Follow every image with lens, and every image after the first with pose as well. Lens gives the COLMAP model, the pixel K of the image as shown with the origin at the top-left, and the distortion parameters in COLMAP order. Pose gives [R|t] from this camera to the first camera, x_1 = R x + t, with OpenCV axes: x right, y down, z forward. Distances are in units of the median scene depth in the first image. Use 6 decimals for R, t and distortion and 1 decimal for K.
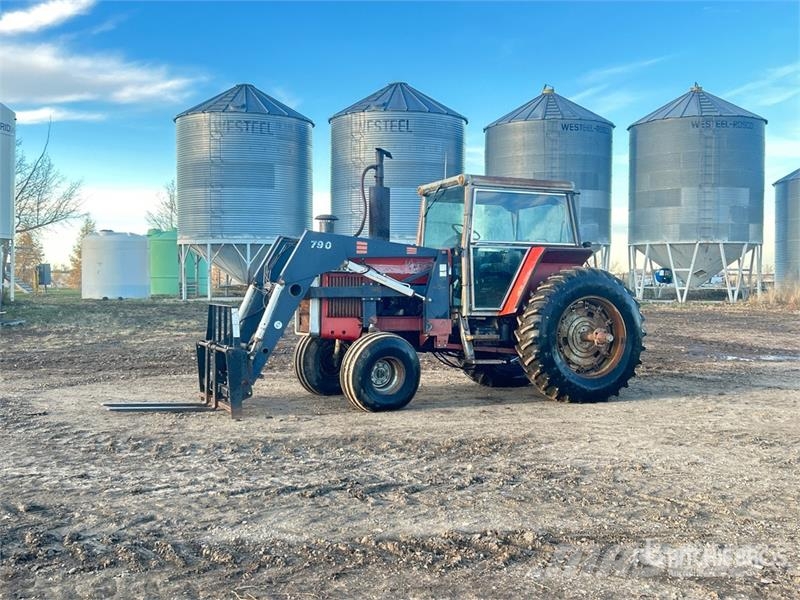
lens RADIAL K [[880.9, 0, 401.6], [0, 880.9, 301.1], [0, 0, 1]] dist [0.127359, -0.039013]
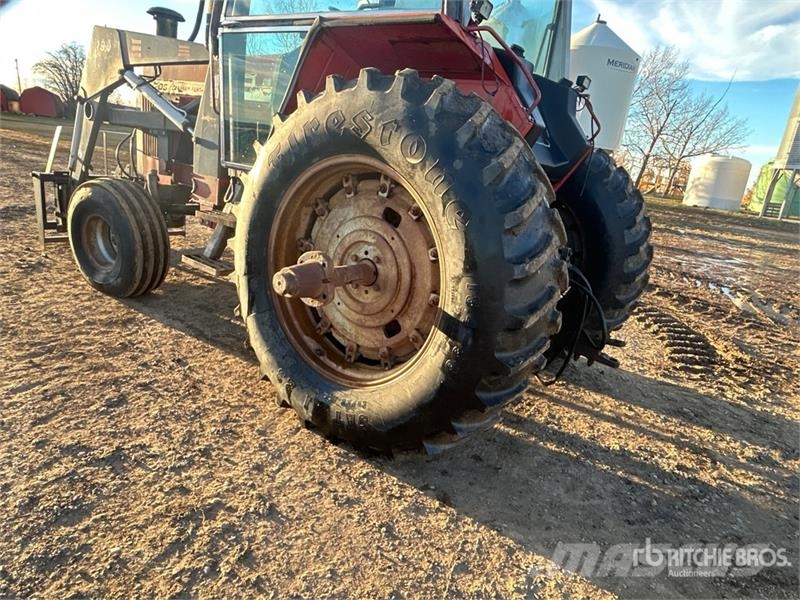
lens RADIAL K [[507.4, 0, 398.0], [0, 507.4, 298.6], [0, 0, 1]] dist [-0.000498, -0.002481]
pose [[0.486644, 0.291140, -0.823660, 0.410525], [-0.140659, 0.956645, 0.255040, -0.005521], [0.862202, -0.008259, 0.506497, 0.950398]]
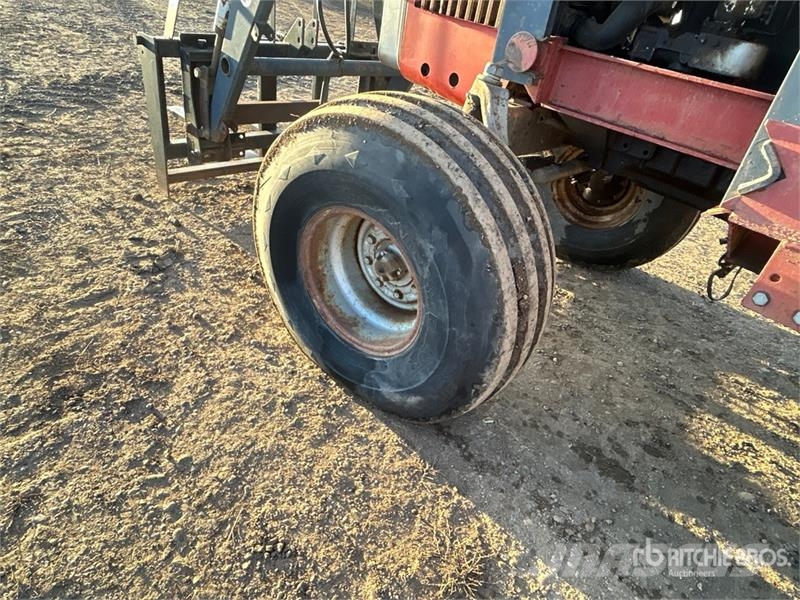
lens RADIAL K [[507.4, 0, 398.0], [0, 507.4, 298.6], [0, 0, 1]] dist [-0.000498, -0.002481]
pose [[0.359743, 0.547142, -0.755791, 0.092758], [-0.171708, 0.835008, 0.522760, 0.011685], [0.917116, -0.058284, 0.394337, 0.907454]]
